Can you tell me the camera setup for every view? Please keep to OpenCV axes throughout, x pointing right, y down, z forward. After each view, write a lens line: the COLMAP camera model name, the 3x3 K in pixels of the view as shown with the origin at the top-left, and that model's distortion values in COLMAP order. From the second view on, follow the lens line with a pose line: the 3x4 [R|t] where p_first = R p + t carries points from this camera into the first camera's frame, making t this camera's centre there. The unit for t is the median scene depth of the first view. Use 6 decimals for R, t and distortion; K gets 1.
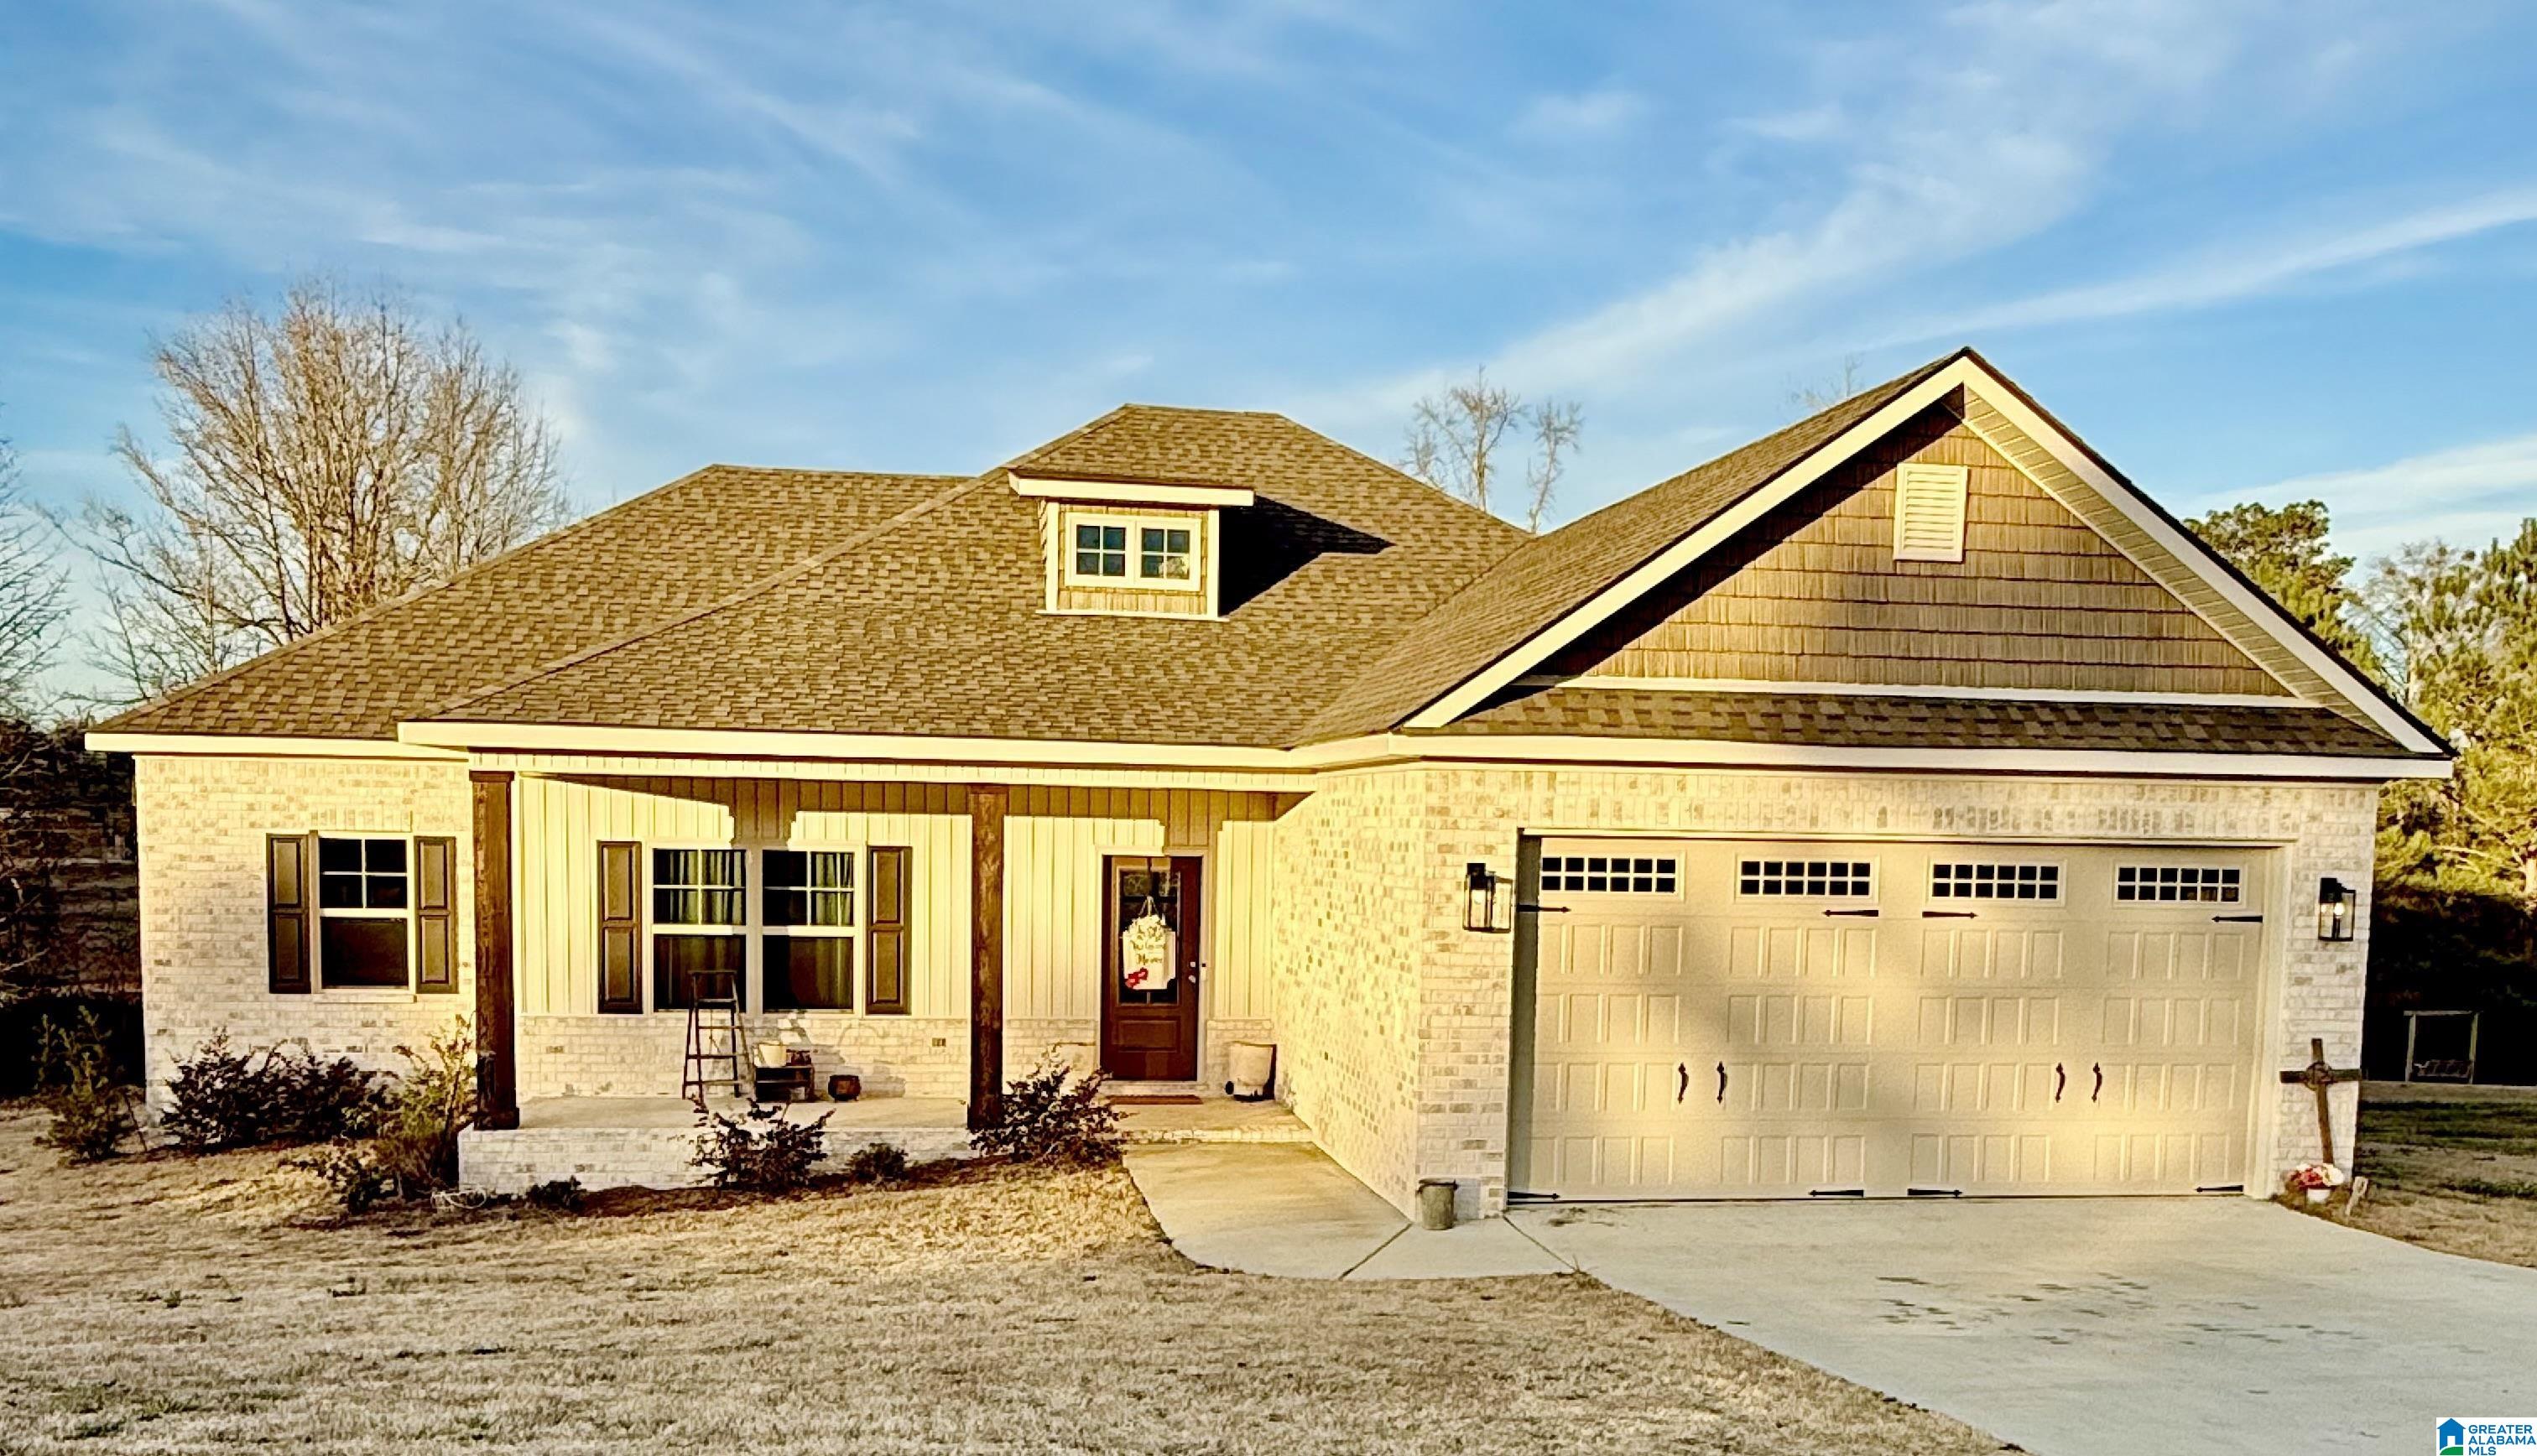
lens RADIAL K [[2123.6, 0, 1207.0], [0, 2123.6, 1012.5], [0, 0, 1]] dist [-0.088541, 0.310399]
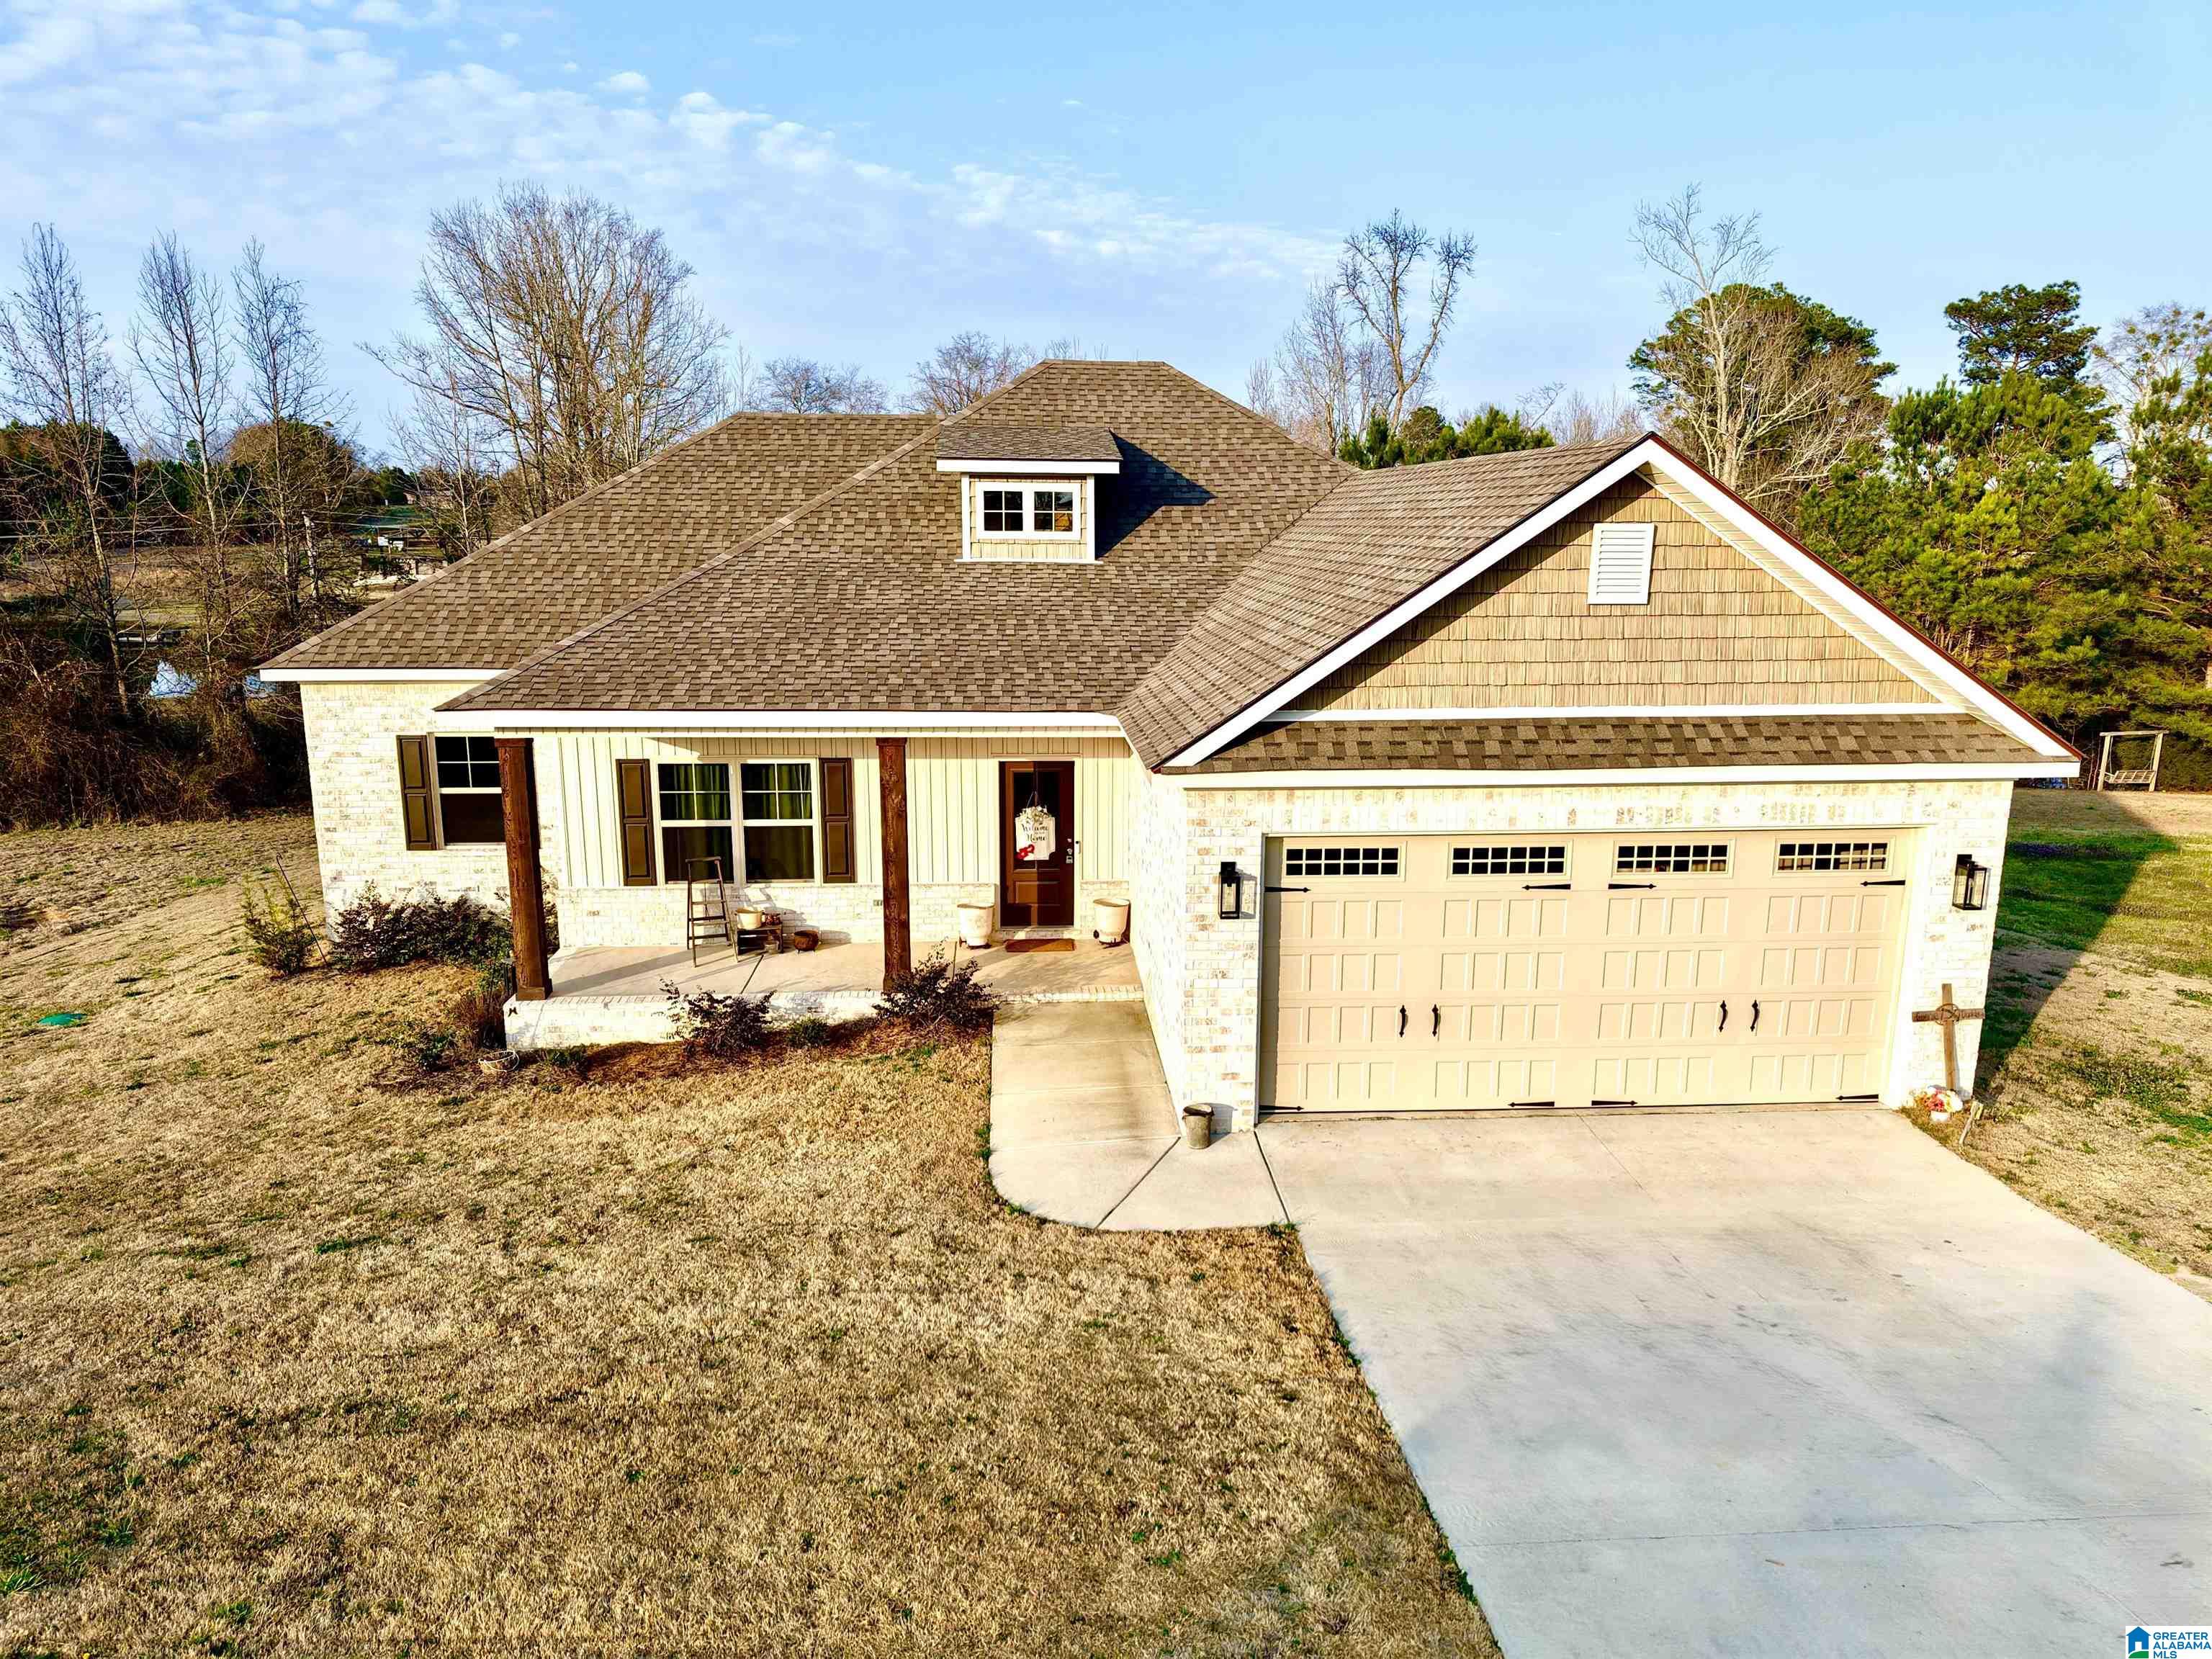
lens RADIAL K [[1485.1, 0, 1062.0], [0, 1485.1, 827.7], [0, 0, 1]] dist [0.032424, -0.001472]
pose [[0.994898, 0.001788, -0.100869, 0.085455], [0.009324, 0.993934, 0.109586, -0.137144], [0.100453, -0.109967, 0.988846, 0.089660]]
